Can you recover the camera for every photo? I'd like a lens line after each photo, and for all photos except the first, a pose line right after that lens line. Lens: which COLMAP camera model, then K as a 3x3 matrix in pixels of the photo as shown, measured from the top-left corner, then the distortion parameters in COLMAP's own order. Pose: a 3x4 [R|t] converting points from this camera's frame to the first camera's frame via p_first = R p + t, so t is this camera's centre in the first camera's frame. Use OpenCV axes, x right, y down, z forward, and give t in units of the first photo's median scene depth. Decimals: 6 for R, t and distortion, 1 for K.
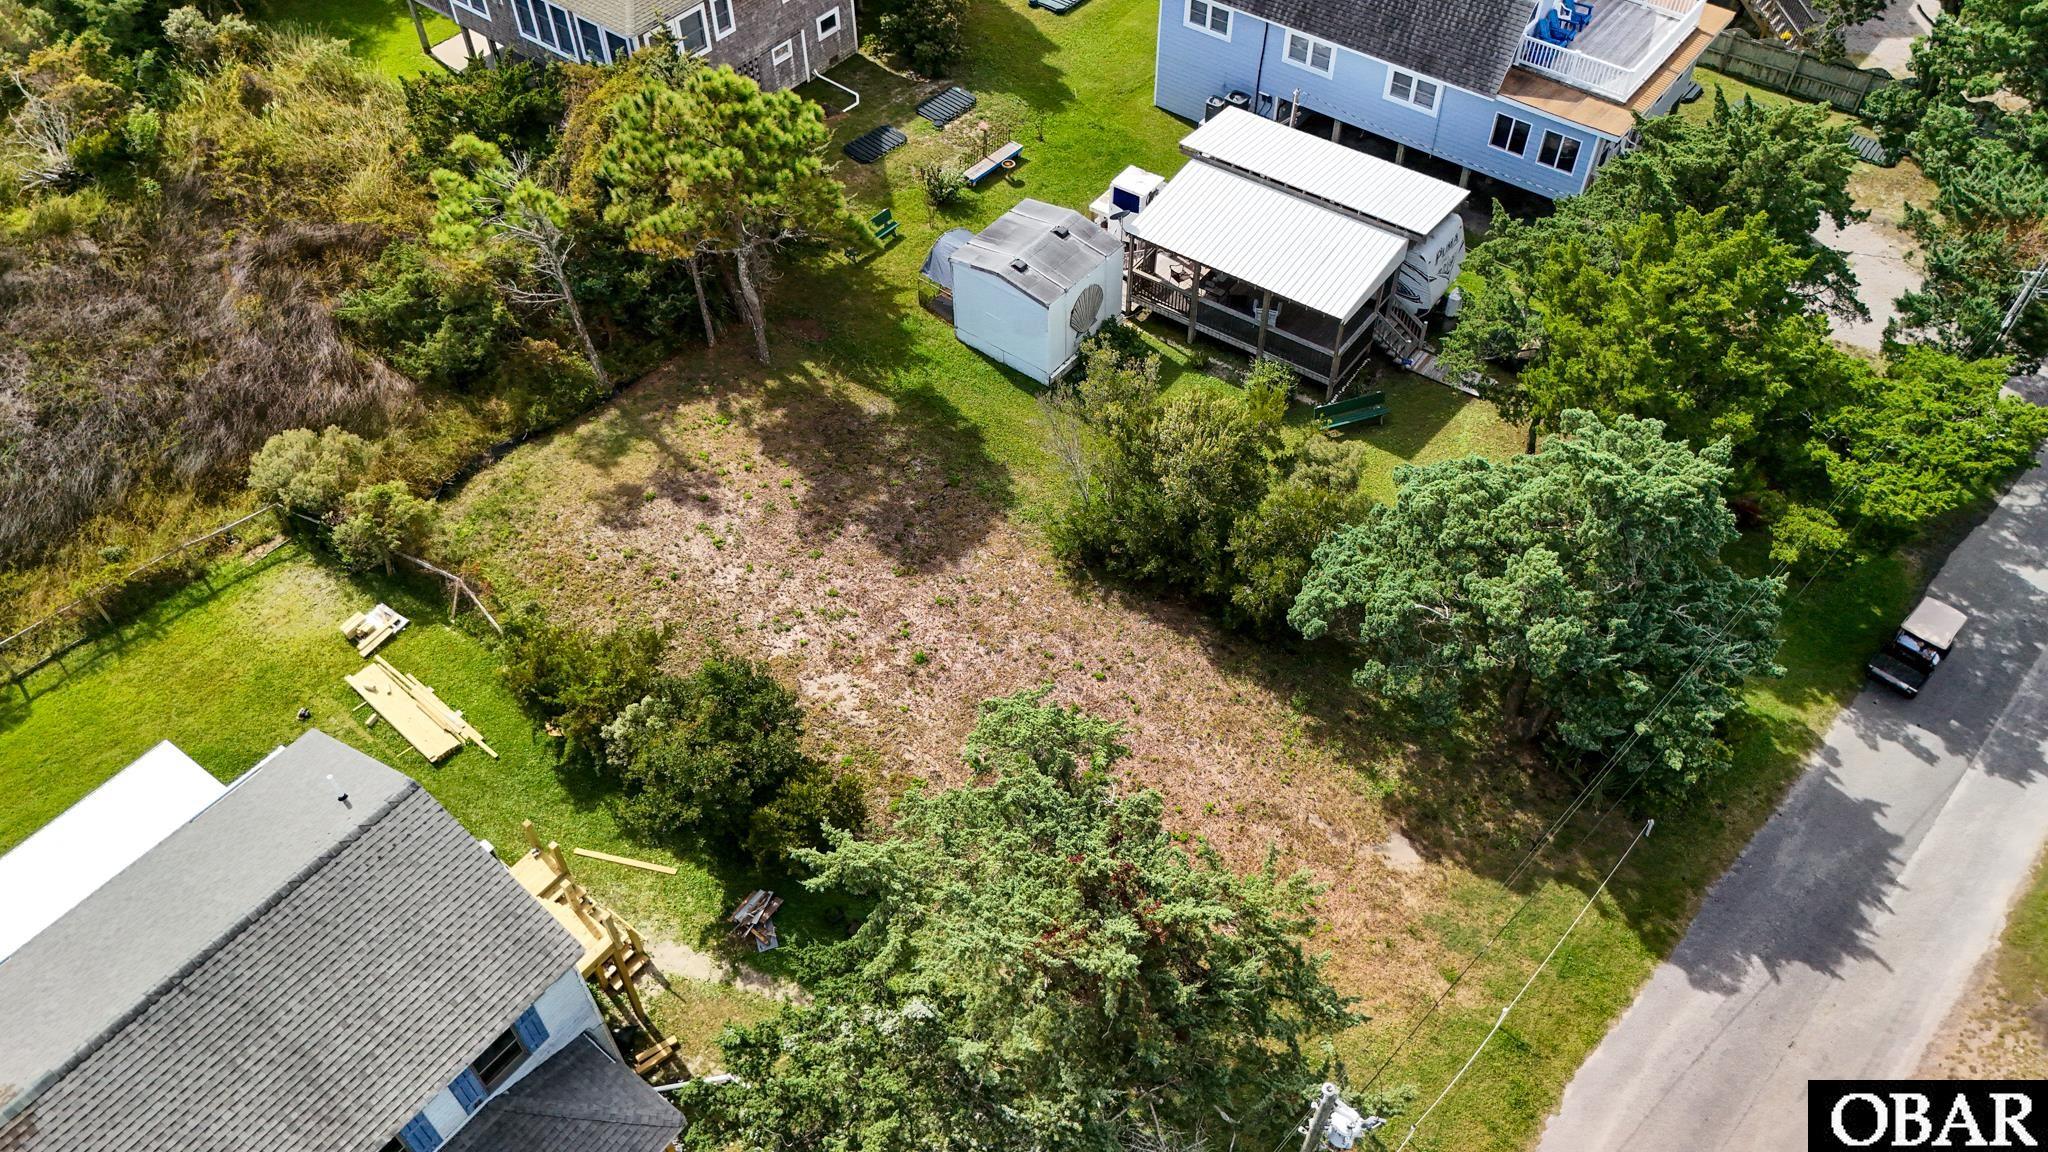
lens RADIAL K [[1497.1, 0, 1032.4], [0, 1497.1, 580.7], [0, 0, 1]] dist [0.067238, -0.069976]
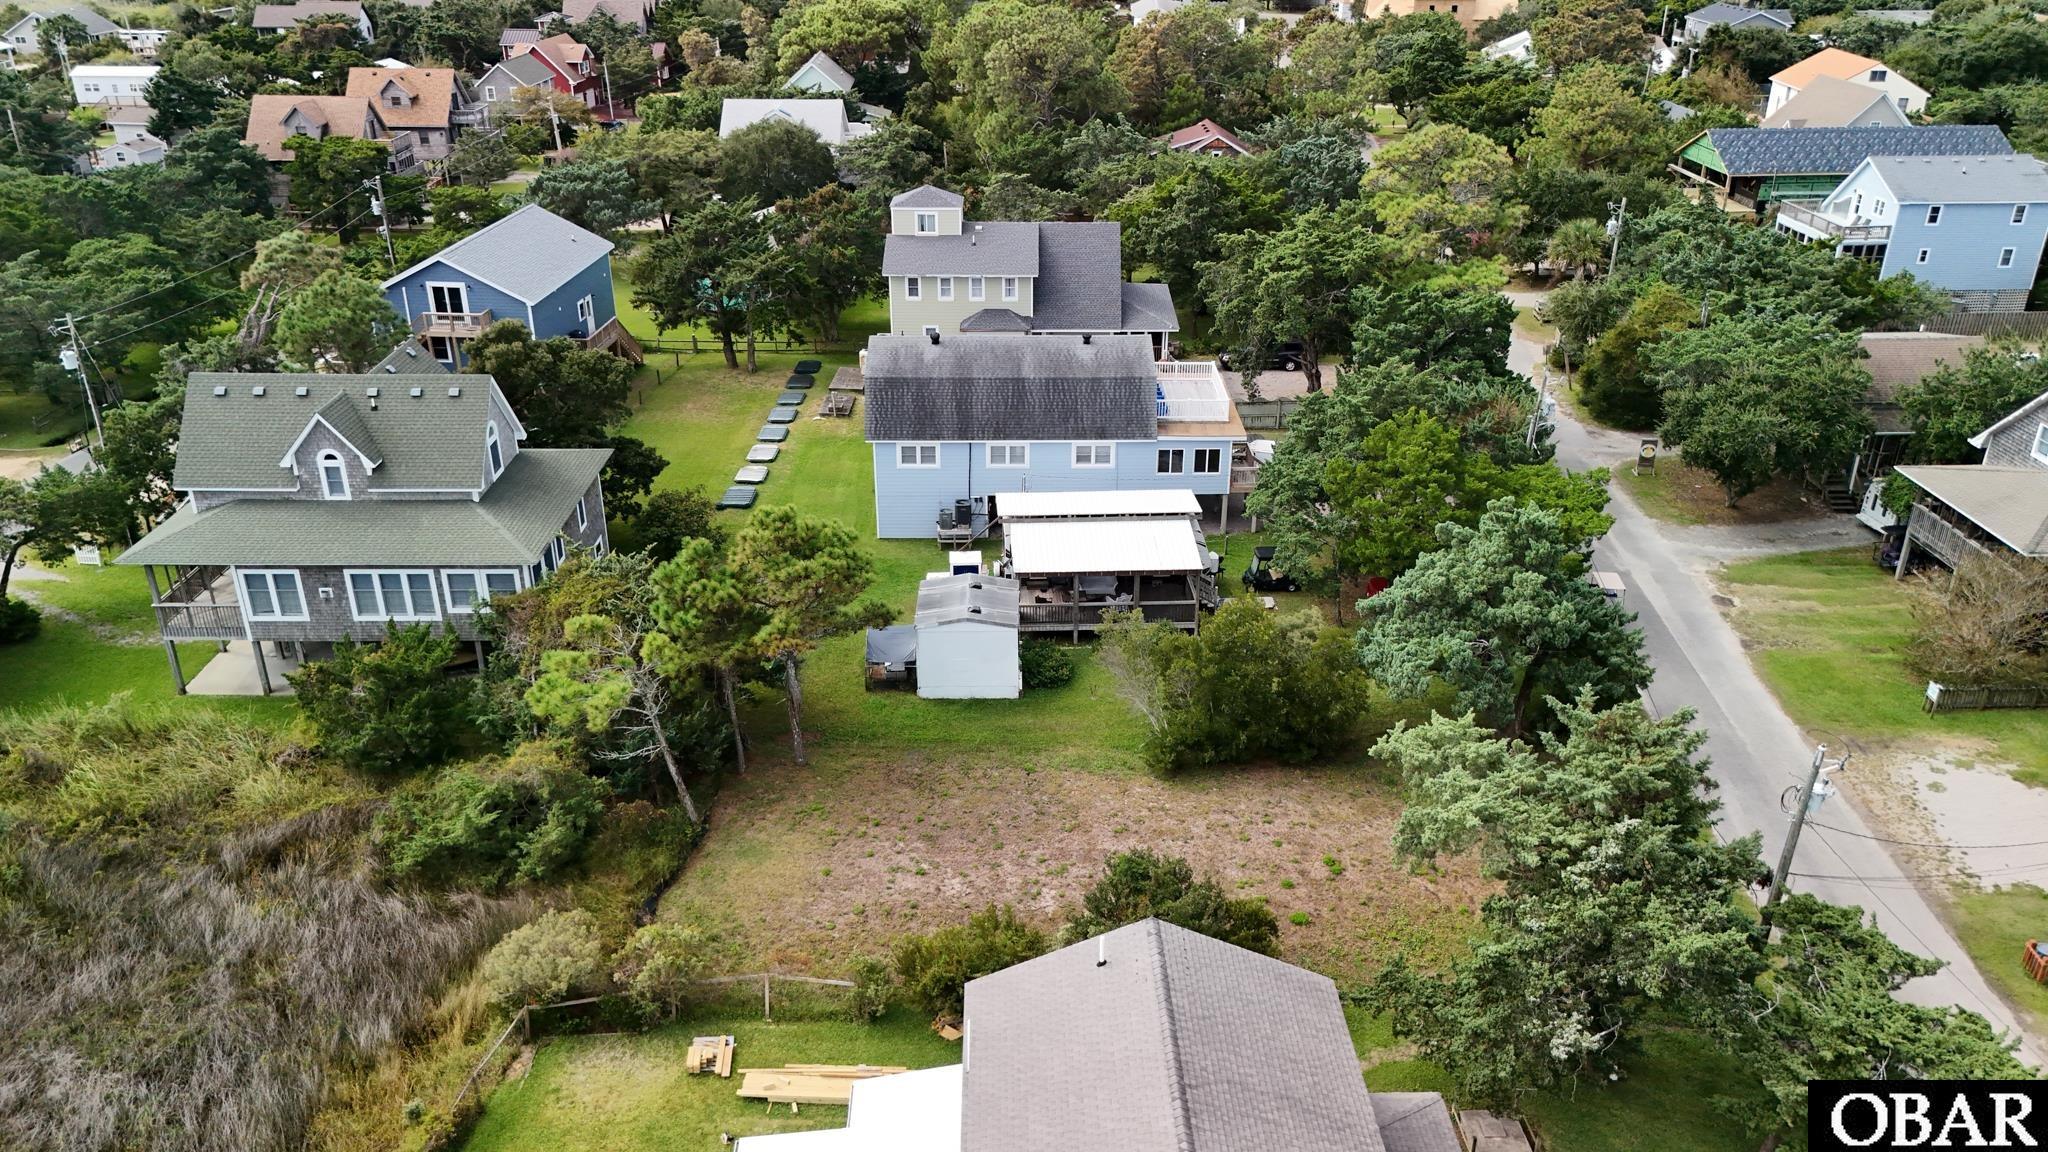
lens RADIAL K [[1497.1, 0, 1030.5], [0, 1497.1, 589.2], [0, 0, 1]] dist [0.067238, -0.069976]
pose [[0.782513, -0.264082, 0.563856, -0.685949], [0.461228, 0.854200, -0.240022, 0.096100], [-0.418261, 0.447886, 0.790225, -0.006856]]
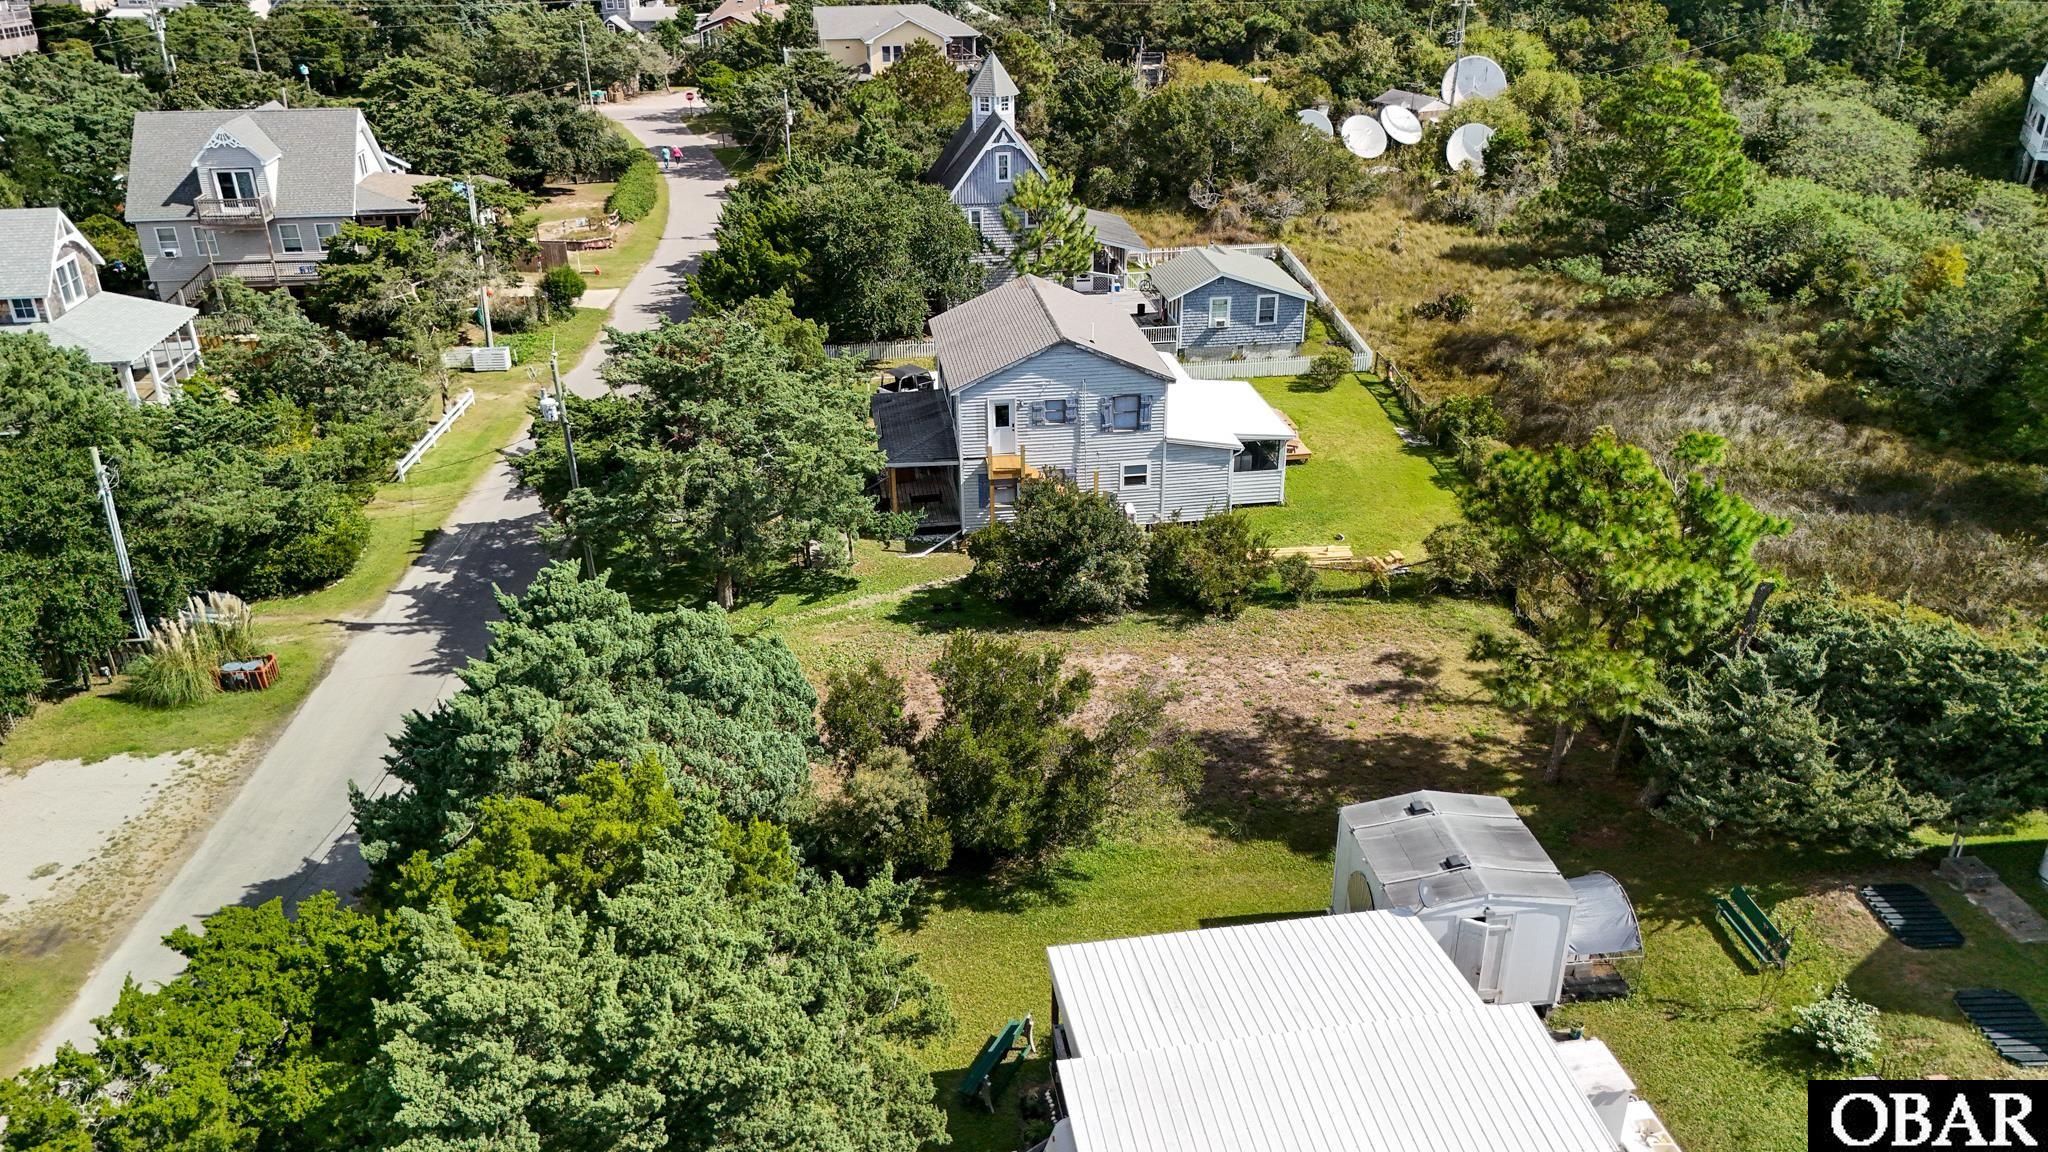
lens RADIAL K [[1497.1, 0, 1033.2], [0, 1497.1, 593.2], [0, 0, 1]] dist [0.067238, -0.069976]
pose [[-0.709526, 0.311648, -0.632020, 0.576443], [-0.516496, 0.380144, 0.767283, -0.743625], [0.479380, 0.870842, -0.108757, 0.926851]]
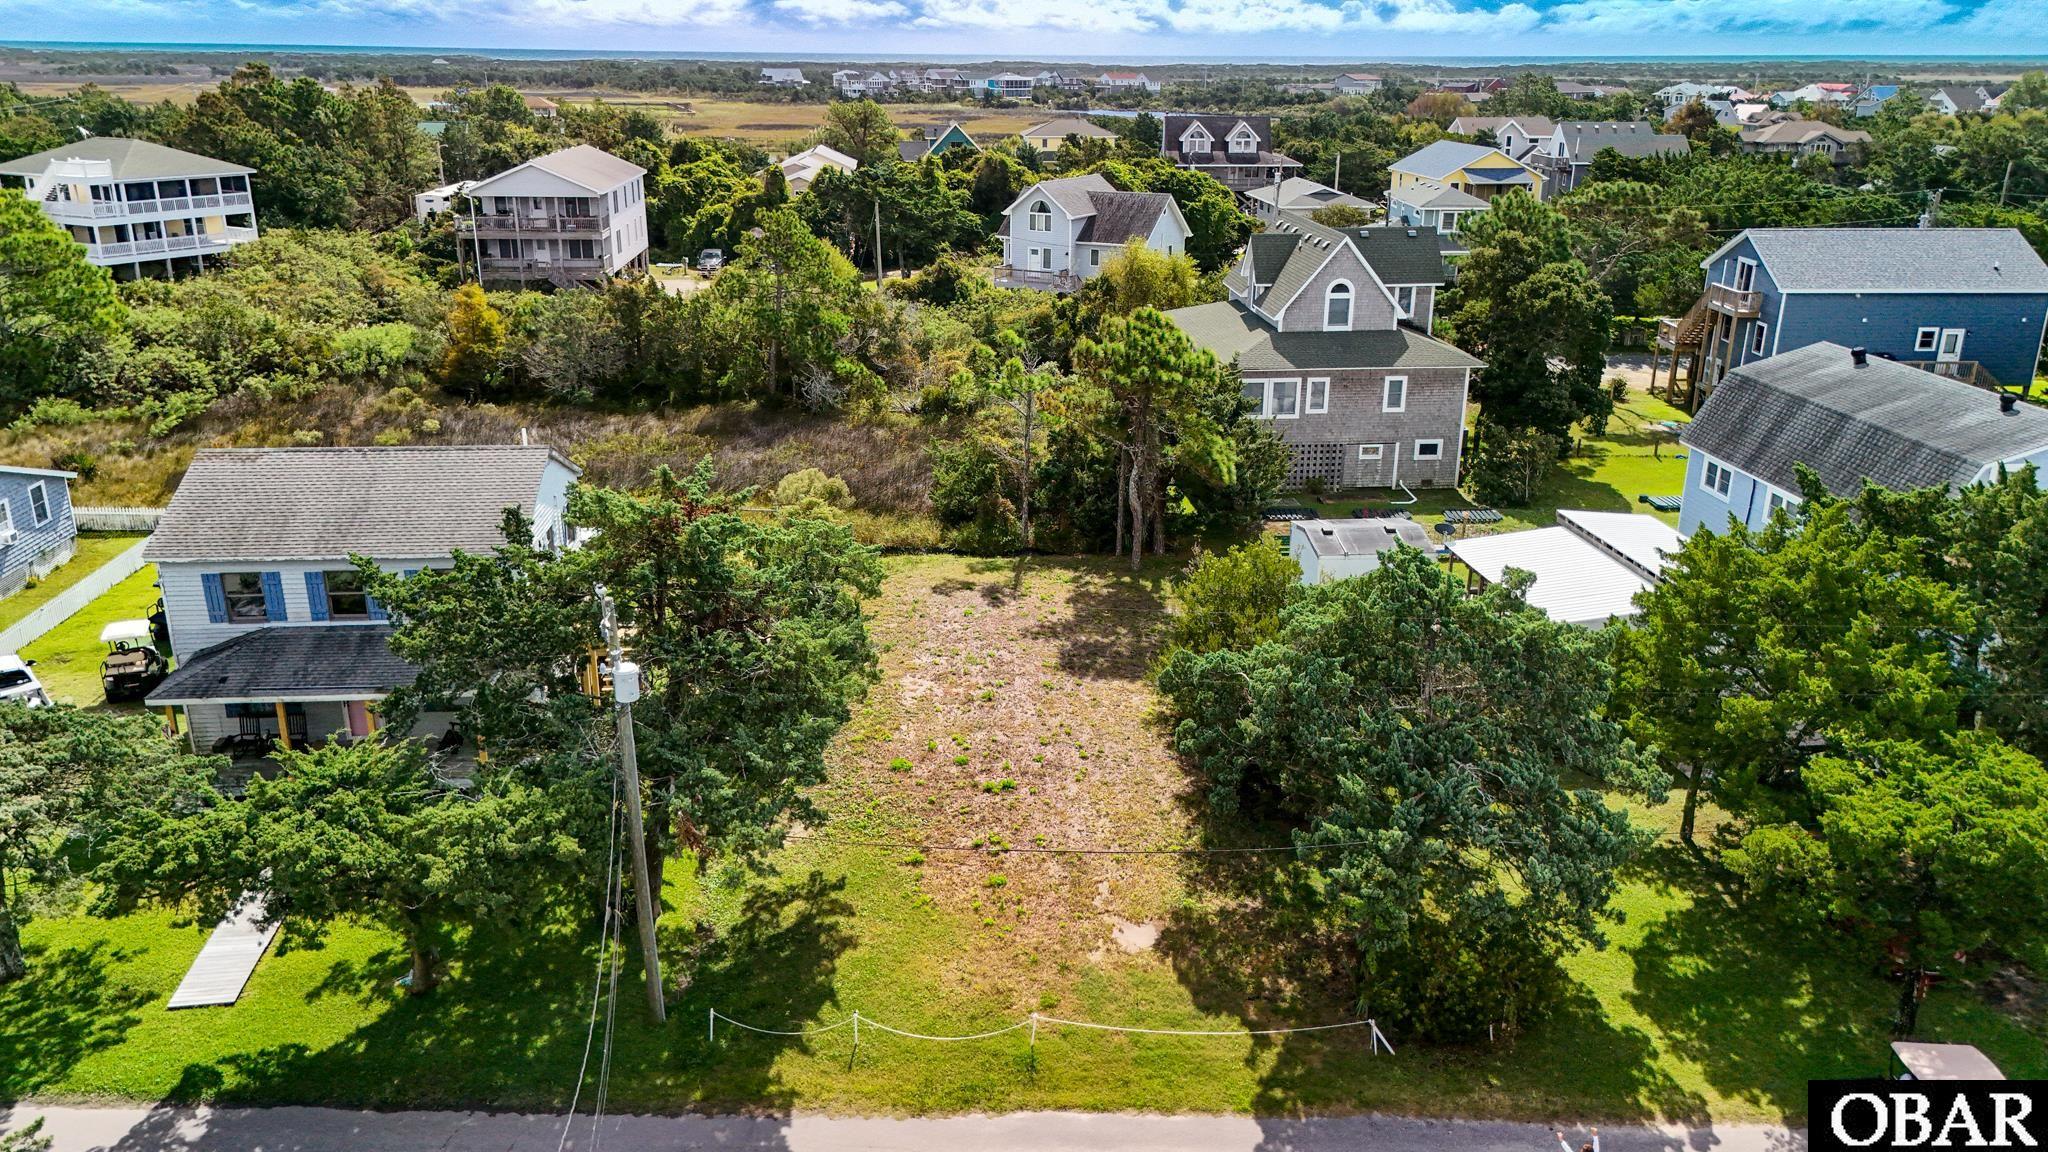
lens RADIAL K [[1497.1, 0, 1022.6], [0, 1497.1, 579.7], [0, 0, 1]] dist [0.067238, -0.069976]
pose [[0.669458, 0.249420, -0.699725, 0.637502], [-0.558587, 0.789971, -0.252836, 0.226601], [0.489701, 0.560120, 0.668175, 0.180354]]
